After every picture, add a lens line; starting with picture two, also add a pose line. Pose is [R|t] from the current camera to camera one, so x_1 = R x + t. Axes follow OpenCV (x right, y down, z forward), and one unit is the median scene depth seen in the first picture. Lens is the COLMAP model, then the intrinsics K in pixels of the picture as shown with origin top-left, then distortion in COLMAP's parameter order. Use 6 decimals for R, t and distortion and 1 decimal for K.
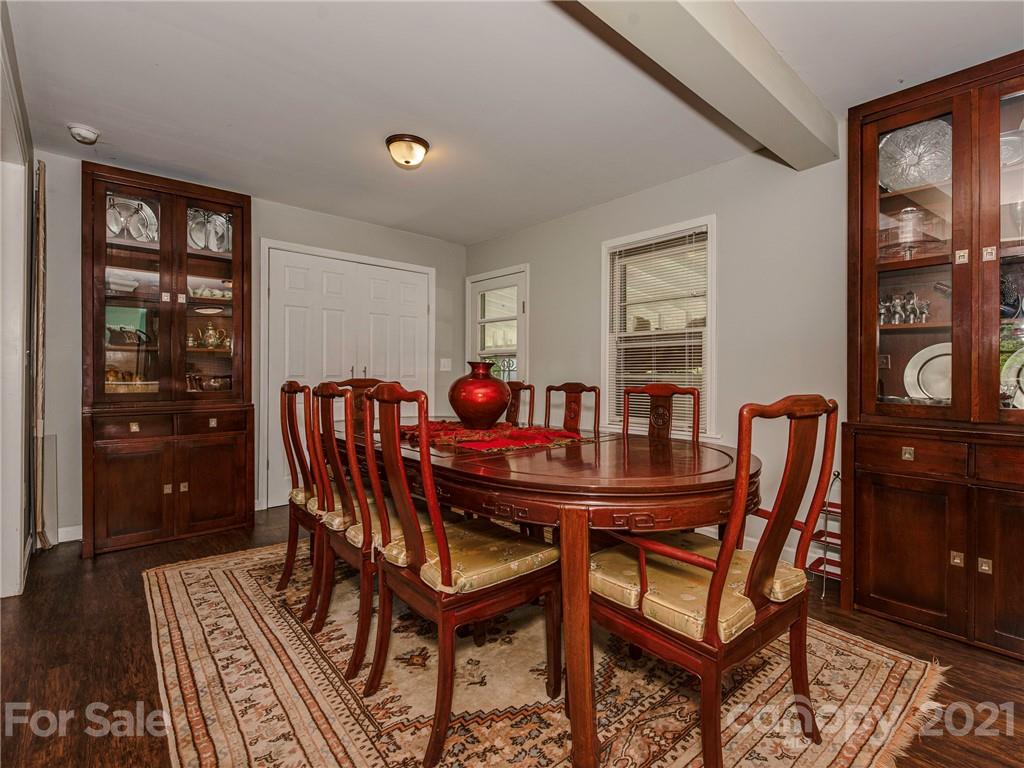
lens RADIAL K [[471.8, 0, 511.4], [0, 471.8, 383.0], [0, 0, 1]] dist [0.000825, 0.000194]
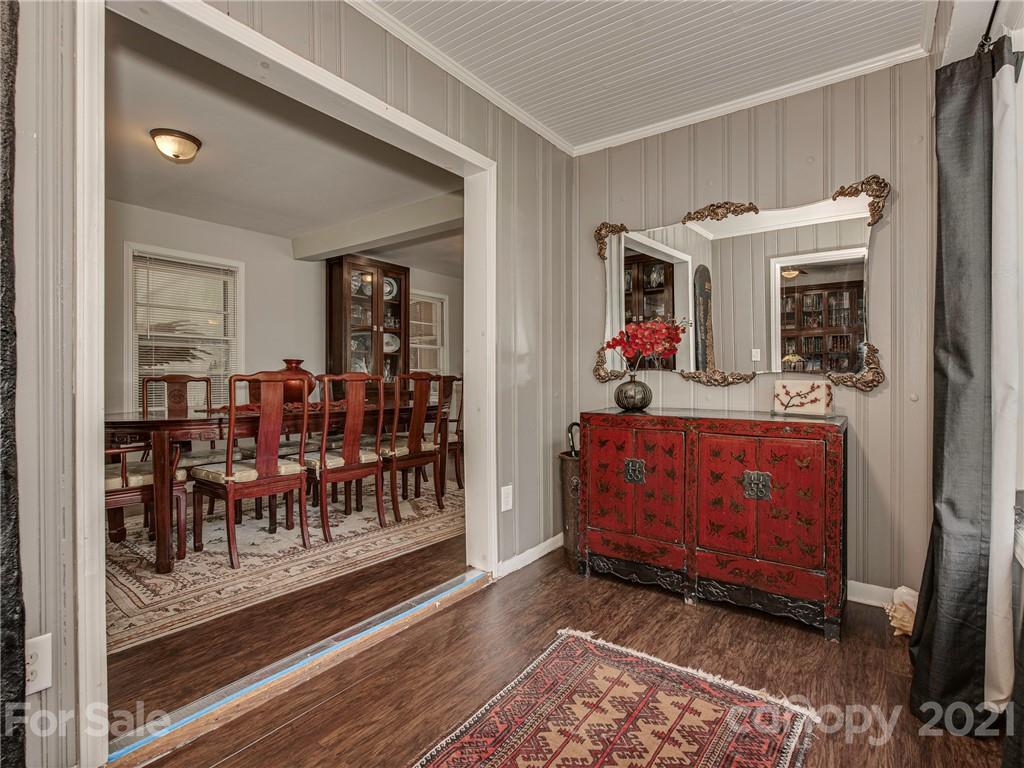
lens RADIAL K [[513.3, 0, 513.5], [0, 513.3, 377.6], [0, 0, 1]] dist [-0.004663, -0.000221]
pose [[-0.181260, 0.000053, 0.983435, -2.040515], [0.006689, 0.999977, 0.001179, 0.018200], [-0.983412, 0.006791, -0.181257, 0.704591]]
